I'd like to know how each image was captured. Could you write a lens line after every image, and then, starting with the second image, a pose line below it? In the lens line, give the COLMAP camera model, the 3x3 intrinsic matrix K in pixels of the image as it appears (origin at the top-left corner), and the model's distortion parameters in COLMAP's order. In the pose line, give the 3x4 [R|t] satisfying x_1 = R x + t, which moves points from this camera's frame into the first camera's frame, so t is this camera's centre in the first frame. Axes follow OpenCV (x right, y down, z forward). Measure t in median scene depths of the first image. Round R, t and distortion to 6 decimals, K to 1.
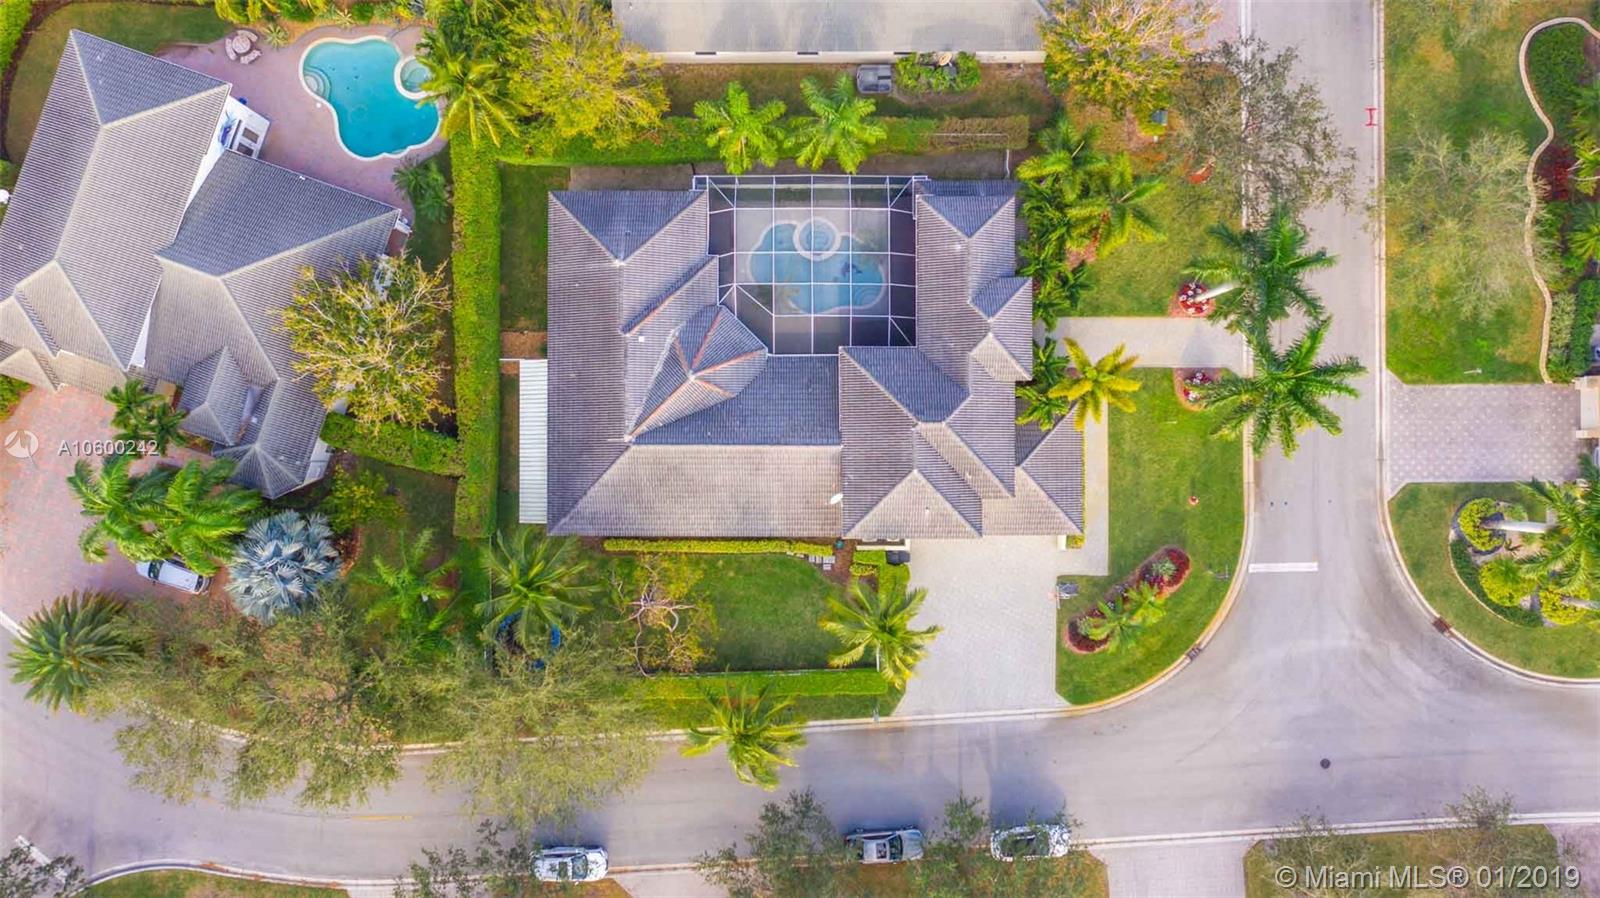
lens RADIAL K [[1231.6, 0, 800.0], [0, 1231.6, 449.0], [0, 0, 1]] dist [0.004678, 0.004654]
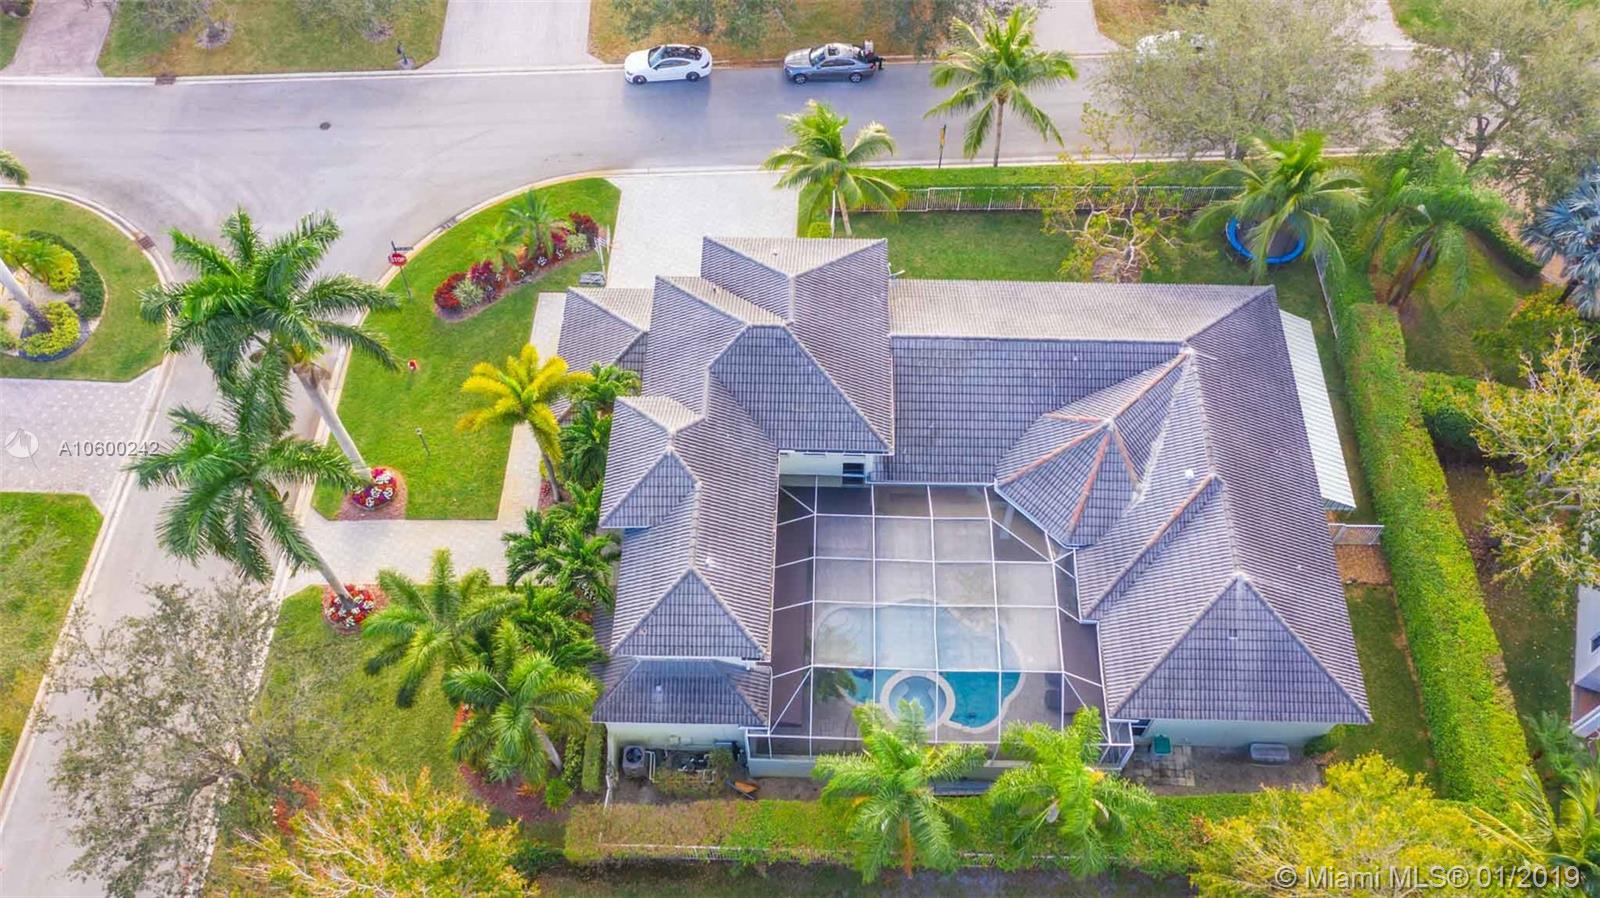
lens RADIAL K [[1231.6, 0, 800.0], [0, 1231.6, 449.0], [0, 0, 1]] dist [0.004678, 0.004654]
pose [[-0.999498, -0.019718, 0.024779, 0.064677], [0.030049, -0.837470, 0.545656, -0.438284], [0.009992, 0.546127, 0.837643, 0.419916]]
